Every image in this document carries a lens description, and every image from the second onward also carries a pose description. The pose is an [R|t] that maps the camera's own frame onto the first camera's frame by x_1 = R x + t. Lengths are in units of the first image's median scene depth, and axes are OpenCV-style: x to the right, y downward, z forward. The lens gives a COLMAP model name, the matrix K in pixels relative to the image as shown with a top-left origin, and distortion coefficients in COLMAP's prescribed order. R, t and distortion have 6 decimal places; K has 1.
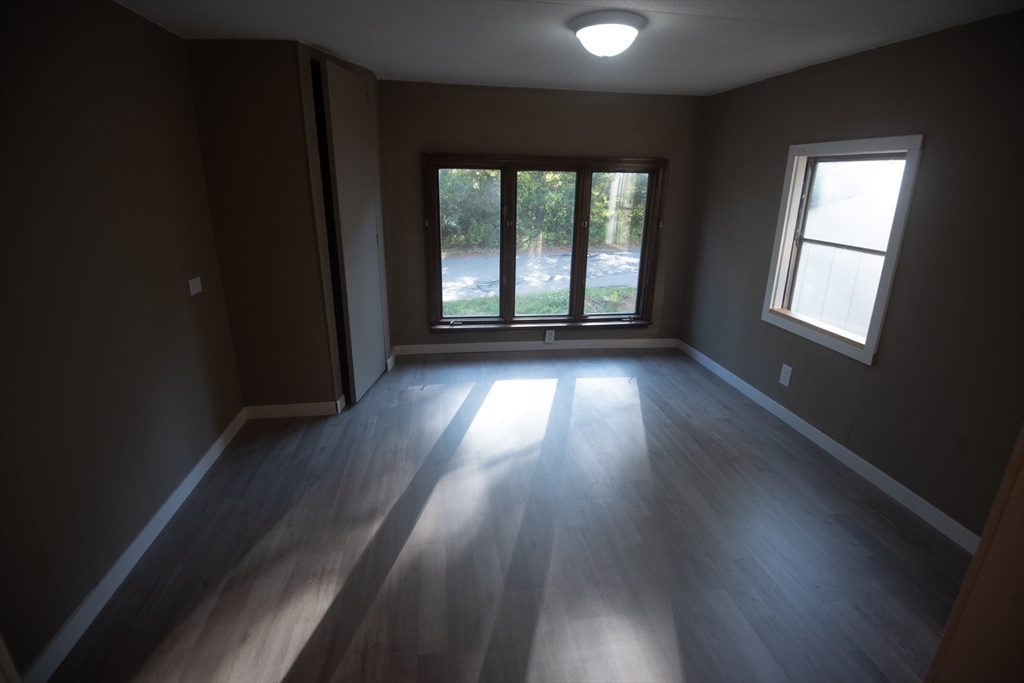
lens RADIAL K [[489.6, 0, 512.0], [0, 489.6, 341.5], [0, 0, 1]] dist [-0.005143, -0.024774]
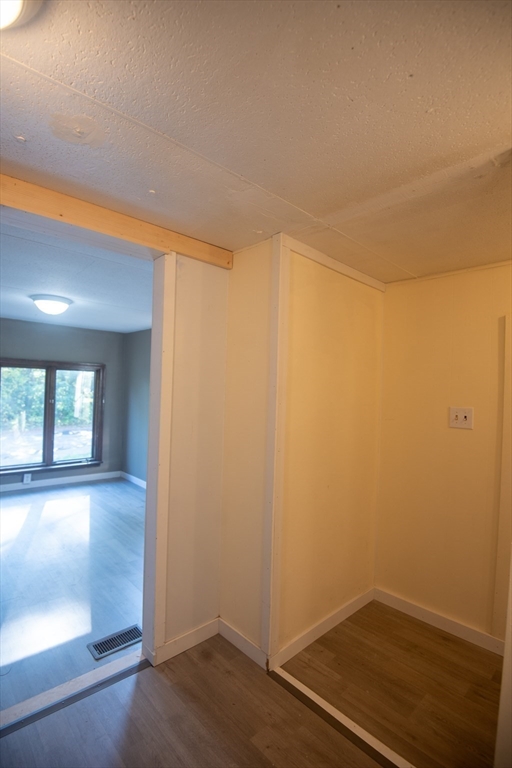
lens RADIAL K [[356.2, 0, 247.1], [0, 356.2, 384.2], [0, 0, 1]] dist [-0.002795, -0.024446]
pose [[0.822111, 0.020335, 0.568964, 0.011775], [0.151083, 0.955739, -0.252461, 0.083501], [-0.548915, 0.293512, 0.782652, -0.231450]]
